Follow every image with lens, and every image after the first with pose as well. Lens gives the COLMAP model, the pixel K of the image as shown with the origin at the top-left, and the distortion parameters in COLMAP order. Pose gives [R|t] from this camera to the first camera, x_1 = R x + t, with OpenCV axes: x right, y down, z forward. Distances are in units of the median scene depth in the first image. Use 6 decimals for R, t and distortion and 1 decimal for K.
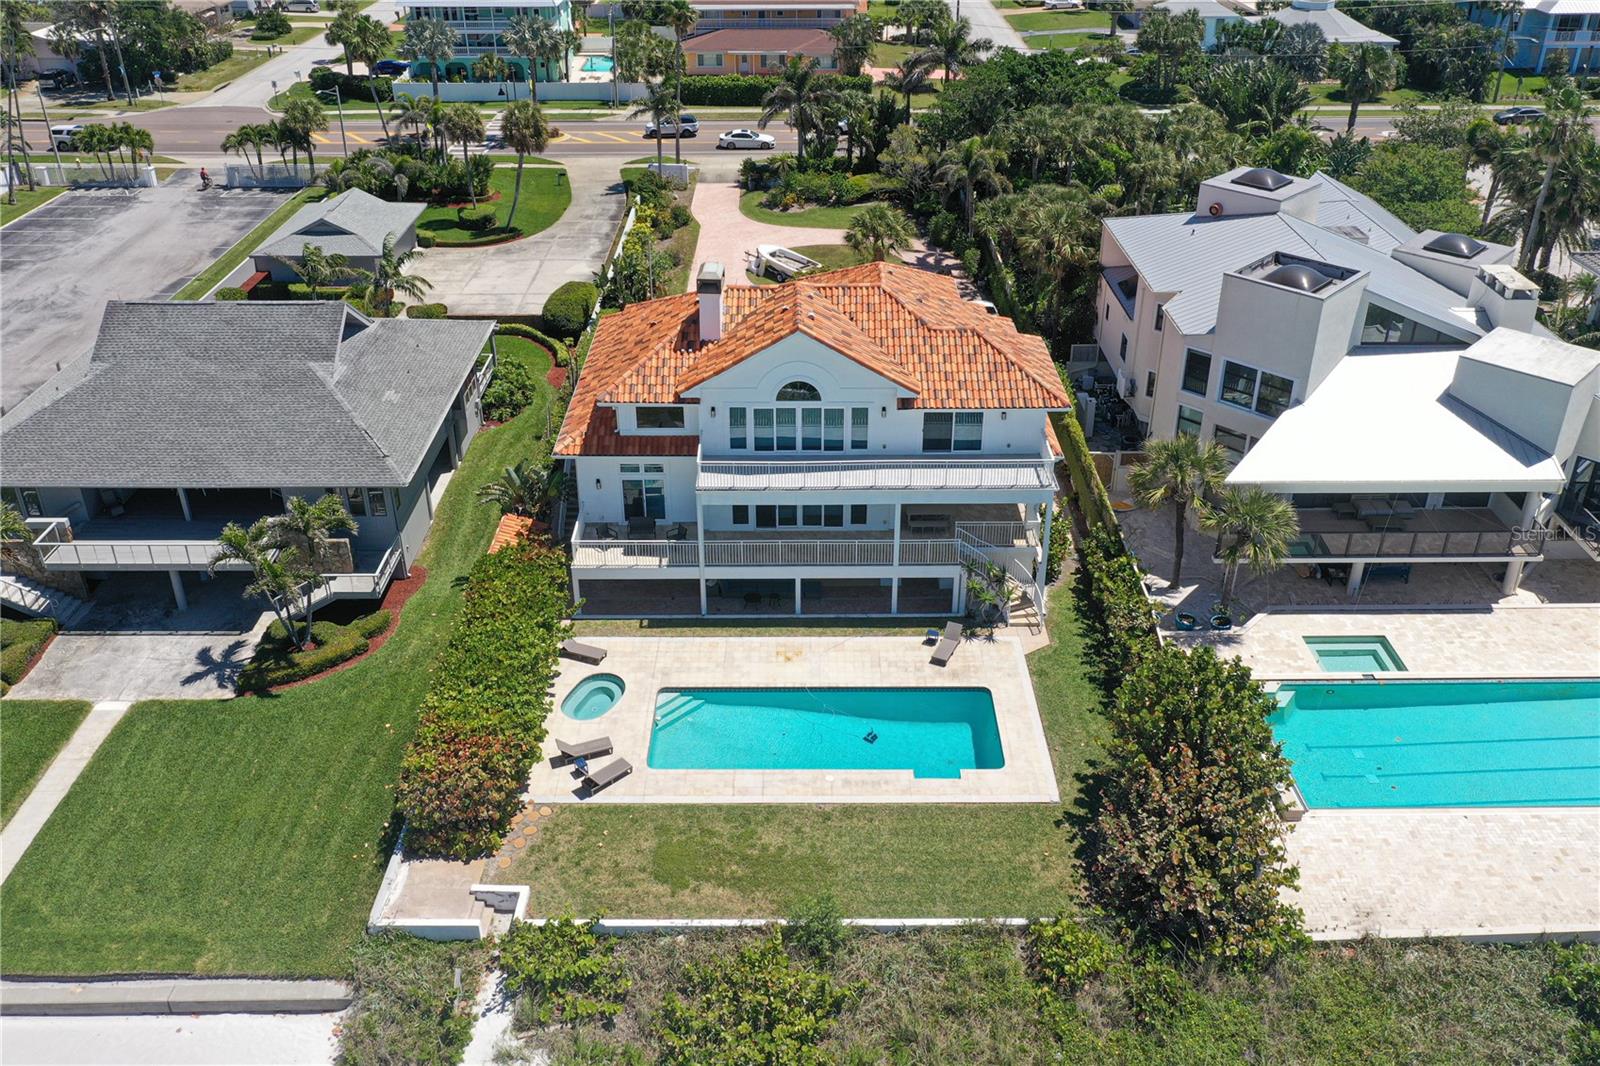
lens RADIAL K [[1298.4, 0, 807.9], [0, 1298.4, 440.5], [0, 0, 1]] dist [0.009256, 0.002423]
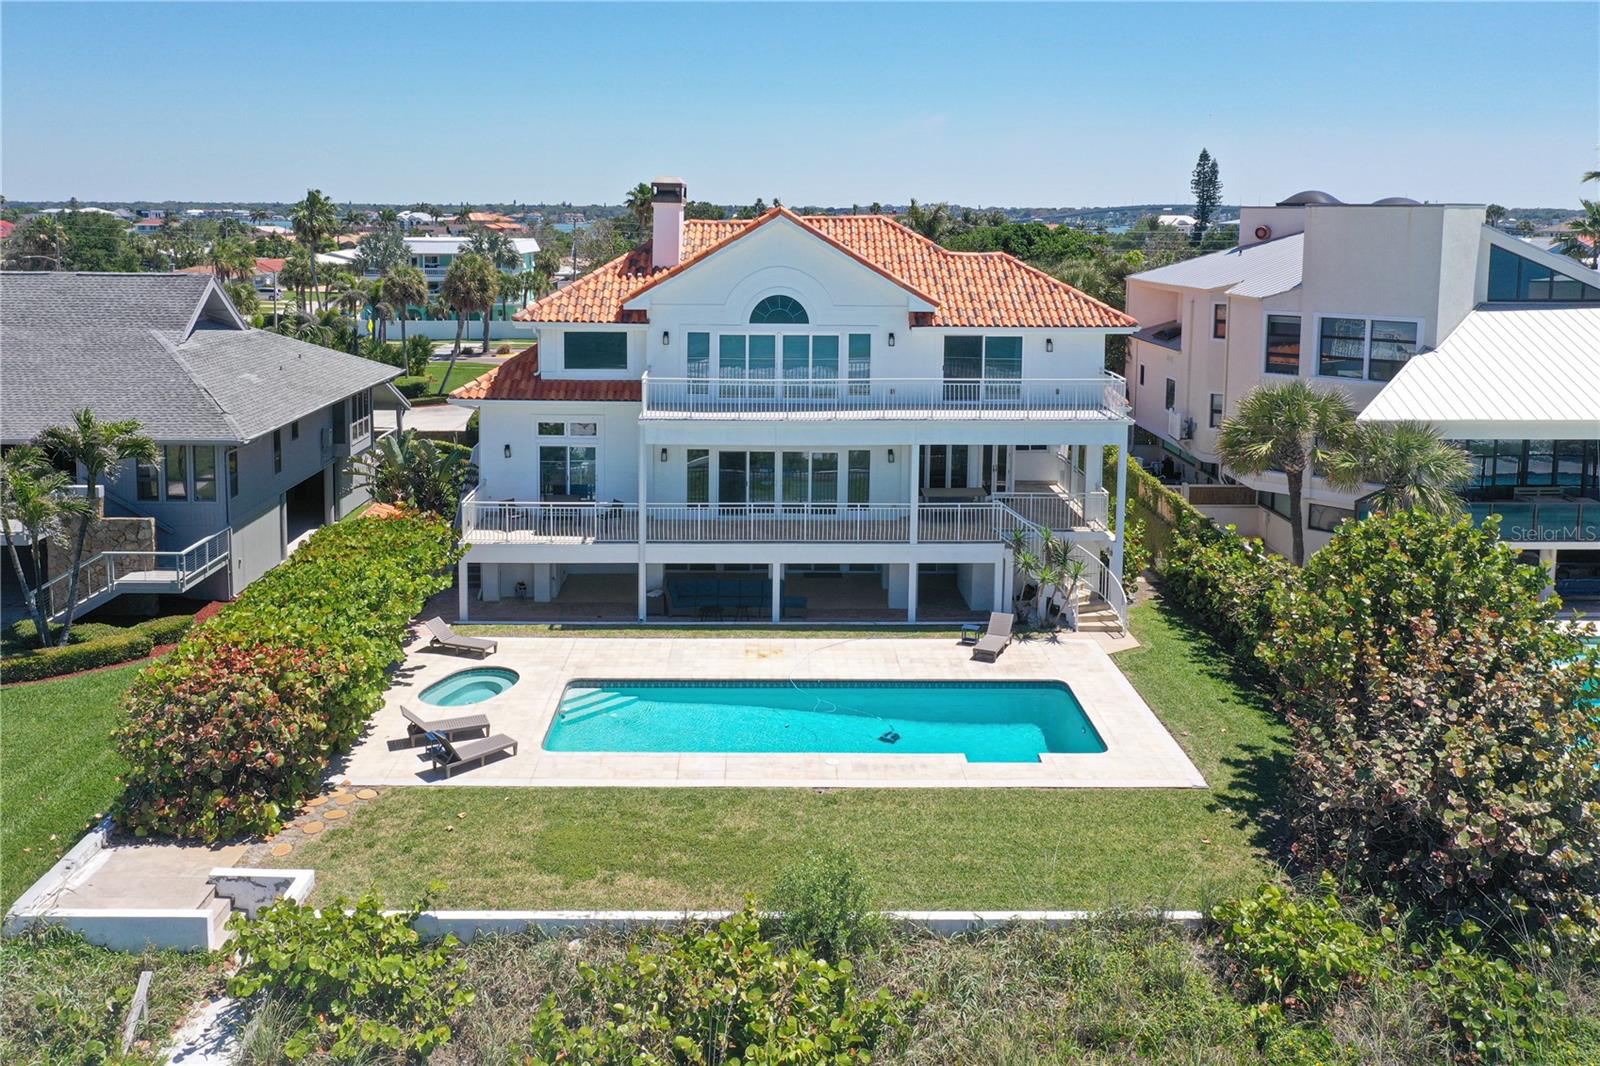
lens RADIAL K [[1305.0, 0, 782.2], [0, 1305.0, 342.7], [0, 0, 1]] dist [0.006879, -0.001140]
pose [[0.999901, 0.008233, 0.011391, -0.014026], [-0.003464, 0.929825, -0.367987, 0.262337], [-0.013622, 0.367911, 0.929761, 0.295365]]
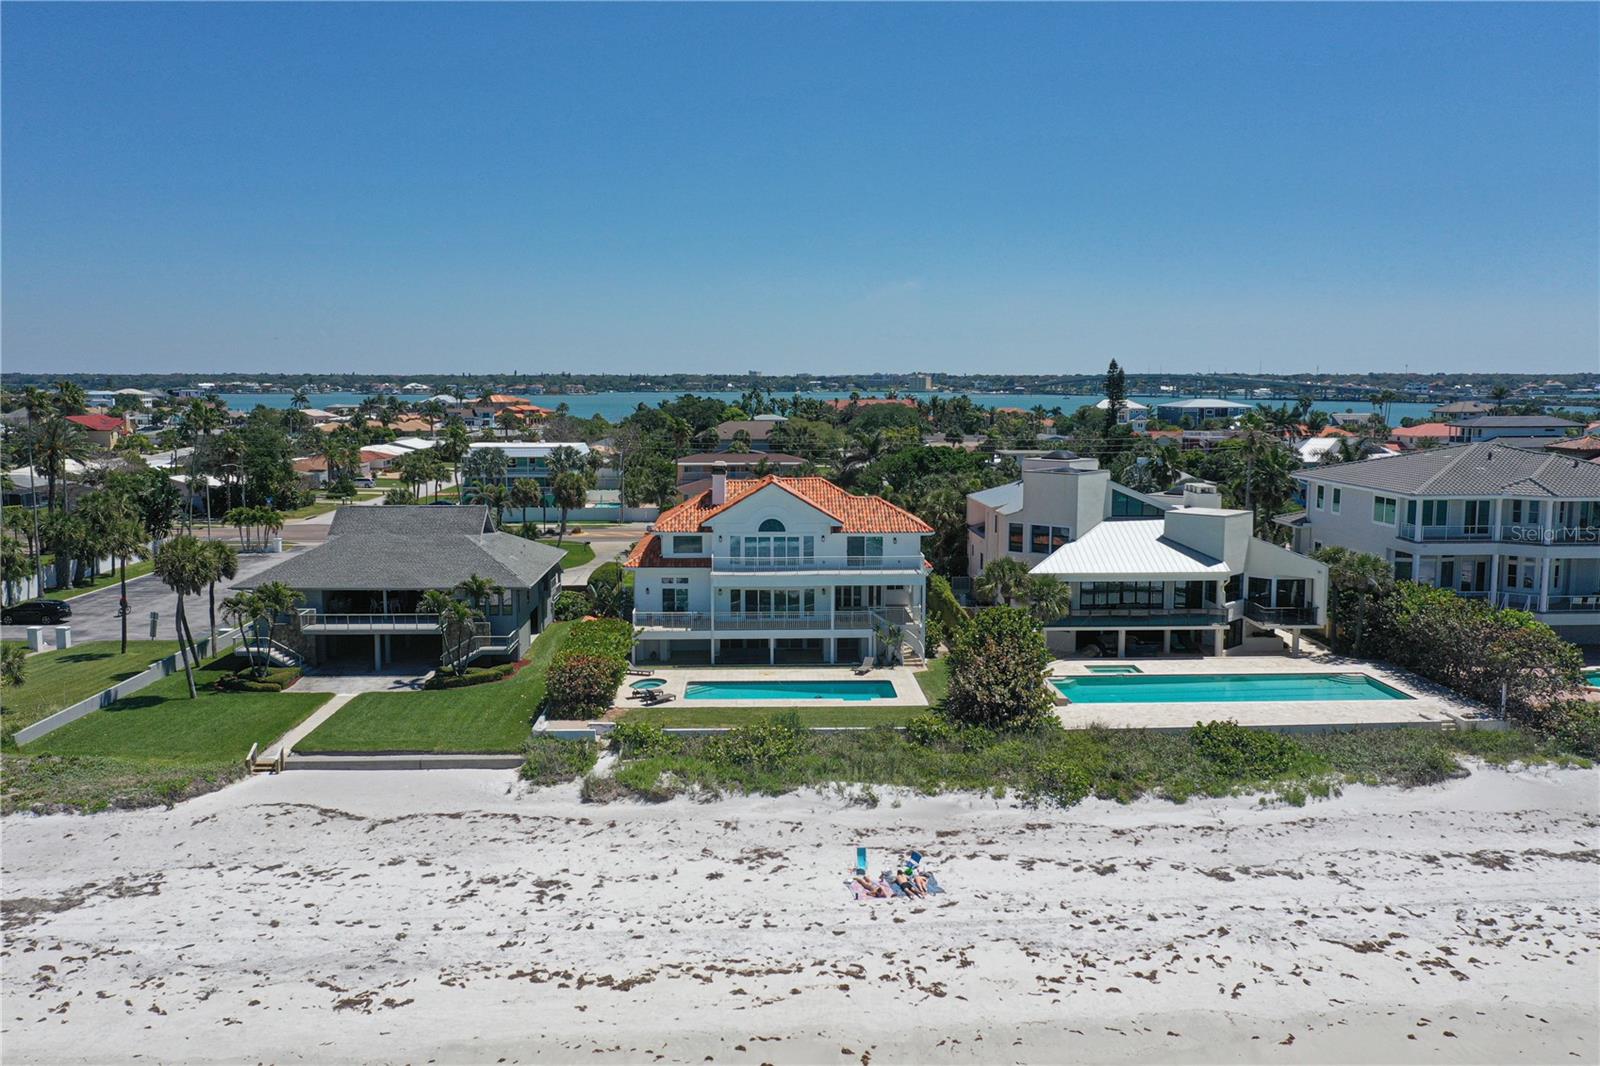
lens RADIAL K [[1276.1, 0, 796.4], [0, 1276.1, 507.3], [0, 0, 1]] dist [-0.001033, -0.003394]
pose [[0.999643, -0.000304, 0.026731, -0.019718], [0.010103, 0.930075, -0.367231, 0.545678], [-0.024750, 0.367370, 0.929746, -0.539377]]
